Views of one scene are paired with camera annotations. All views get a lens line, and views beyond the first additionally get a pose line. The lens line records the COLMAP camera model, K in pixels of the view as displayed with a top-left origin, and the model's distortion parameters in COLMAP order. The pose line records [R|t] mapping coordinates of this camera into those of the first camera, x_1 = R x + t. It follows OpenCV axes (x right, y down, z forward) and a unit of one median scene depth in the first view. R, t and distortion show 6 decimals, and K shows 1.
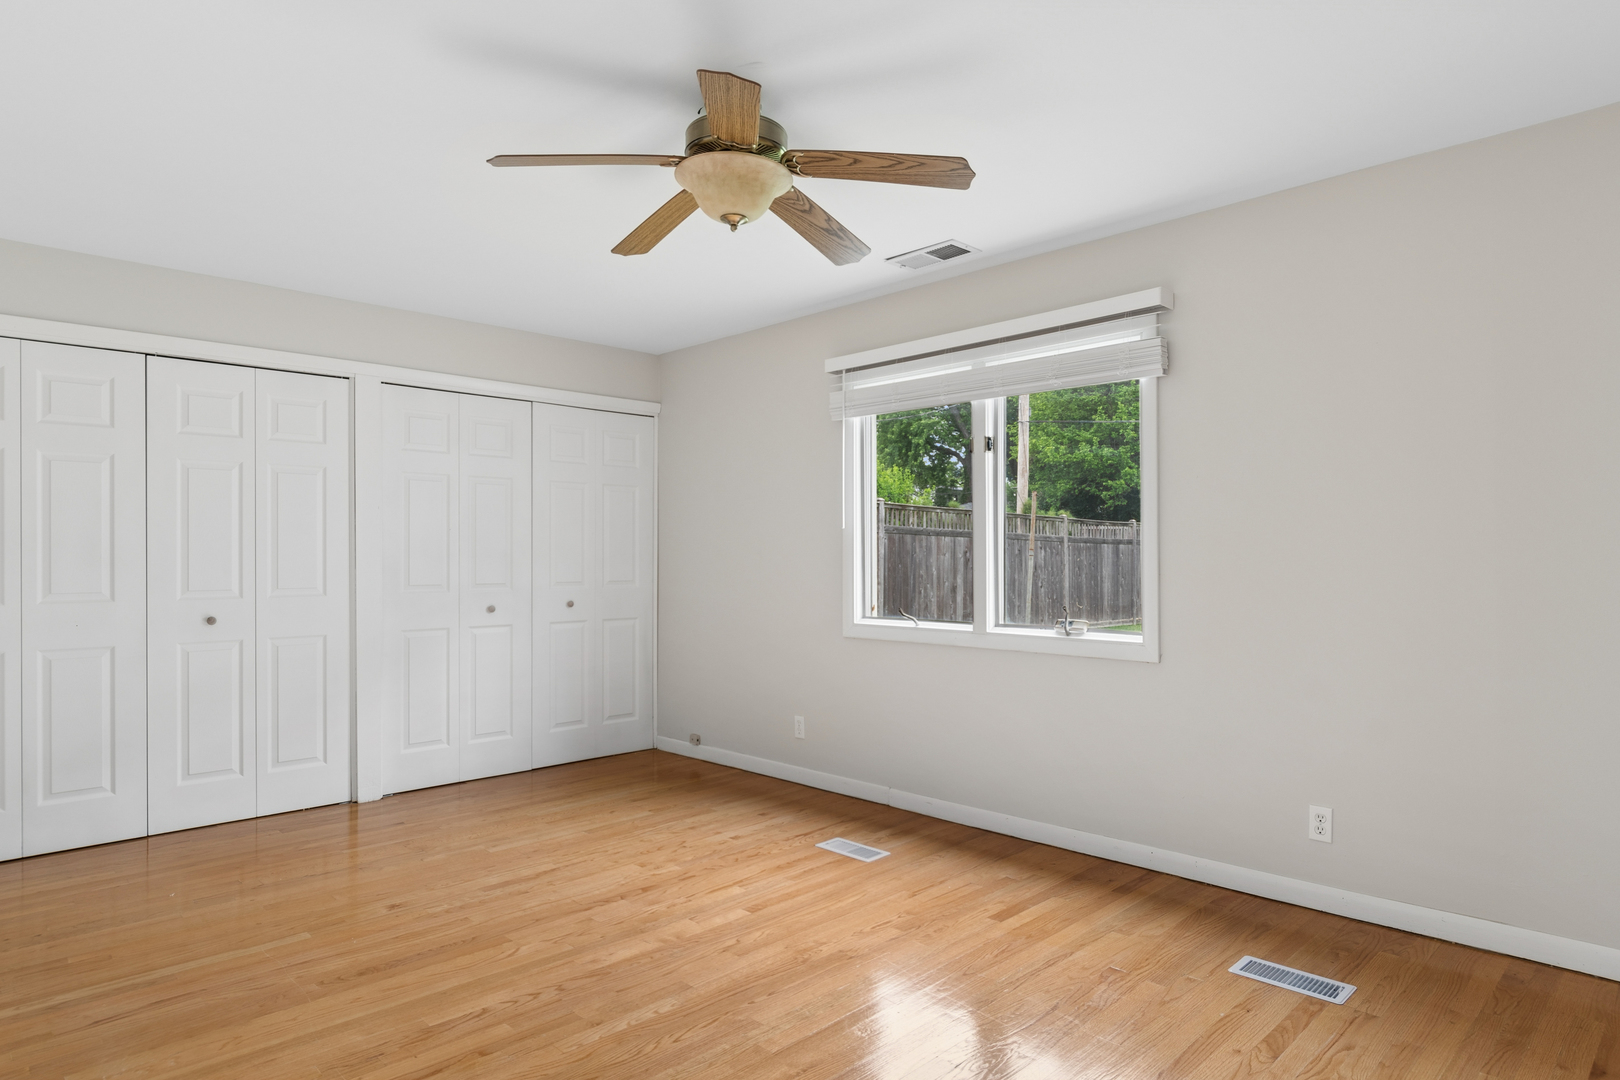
lens RADIAL K [[933.5, 0, 805.6], [0, 933.5, 546.3], [0, 0, 1]] dist [-0.004015, 0.000387]
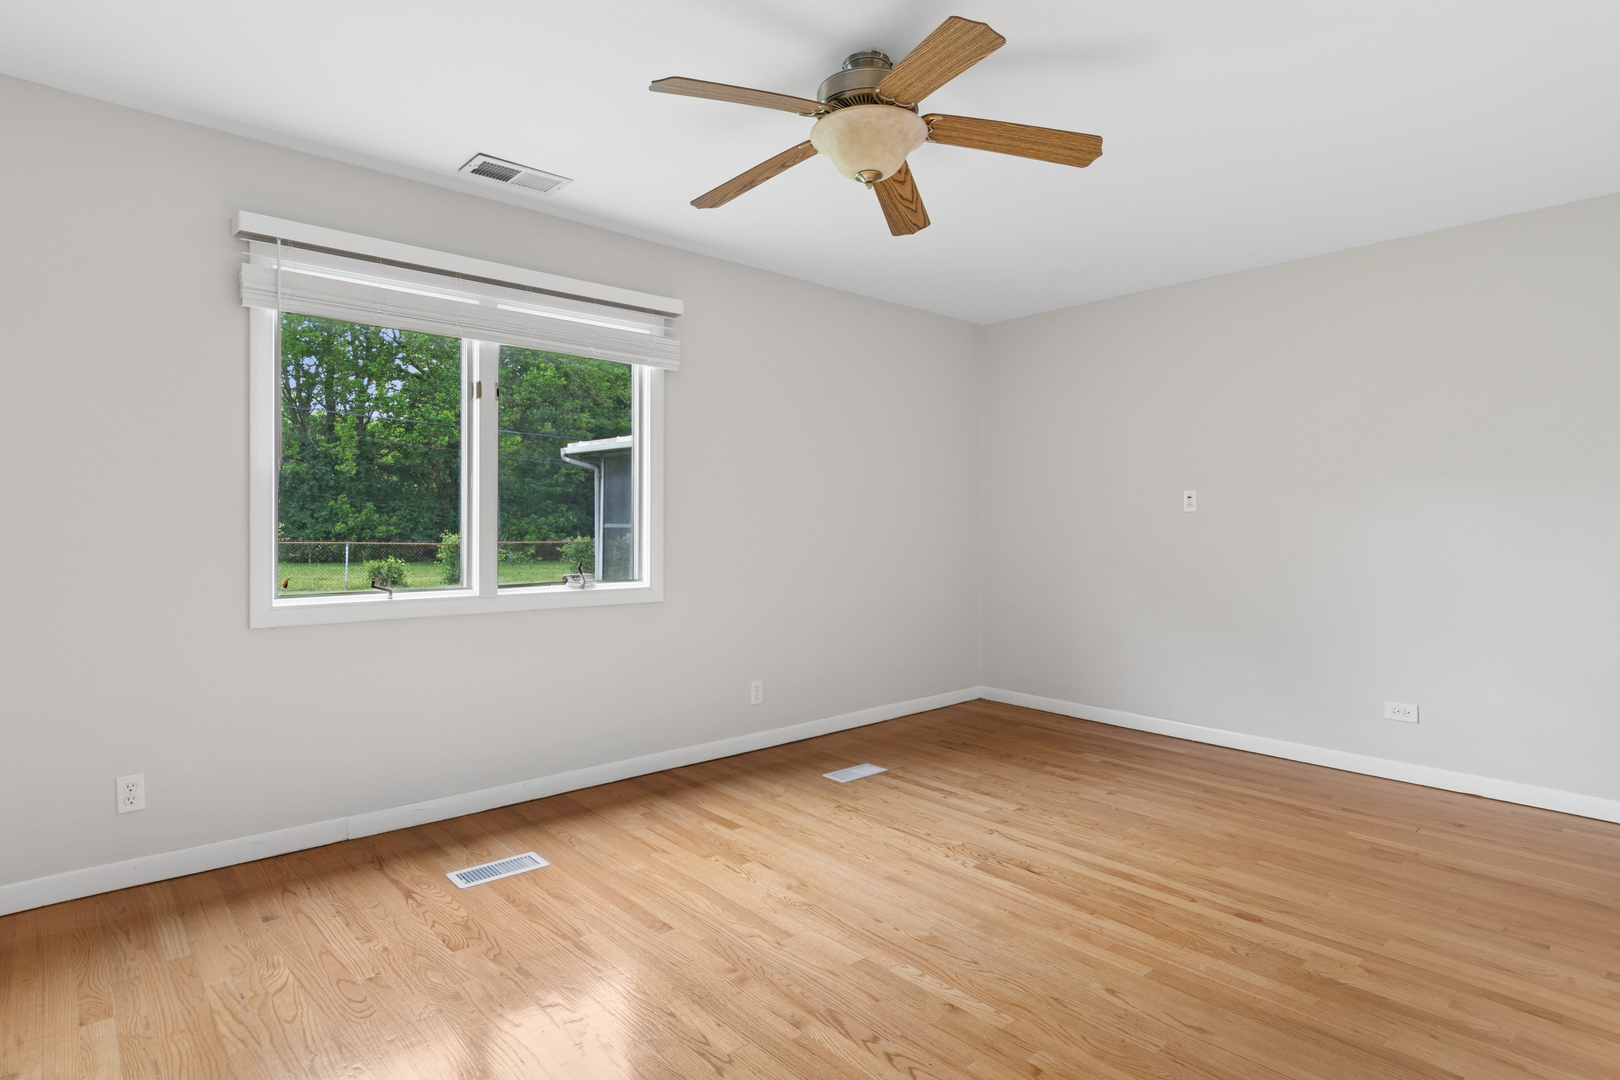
lens RADIAL K [[853.3, 0, 816.9], [0, 853.3, 529.9], [0, 0, 1]] dist [0.006968, -0.006524]
pose [[0.047371, -0.010221, 0.998825, -0.744072], [-0.022274, 0.999688, 0.011286, 0.011523], [-0.998629, -0.022783, 0.047129, 0.748829]]
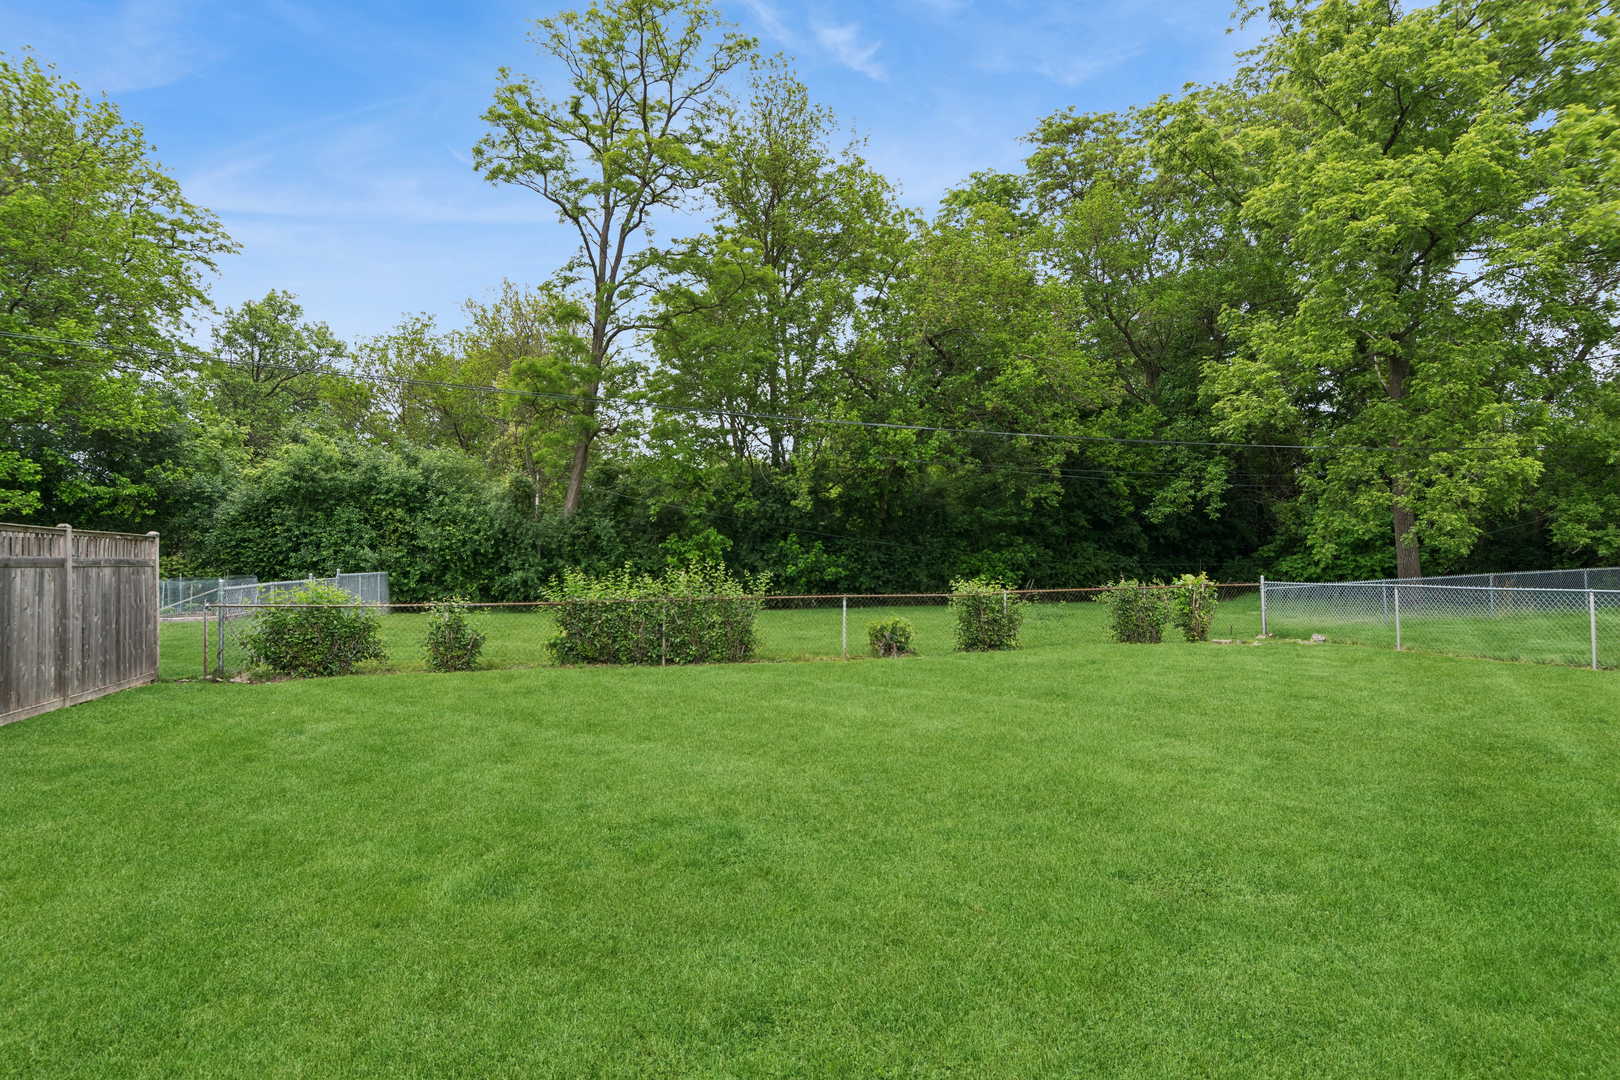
lens RADIAL K [[853.3, 0, 804.8], [0, 853.3, 530.1], [0, 0, 1]] dist [0.006968, -0.006524]
pose [[0.462810, 0.016472, 0.886305, -0.561666], [0.005924, 0.999748, -0.021674, 0.009741], [-0.886438, 0.015281, 0.462595, 0.923698]]
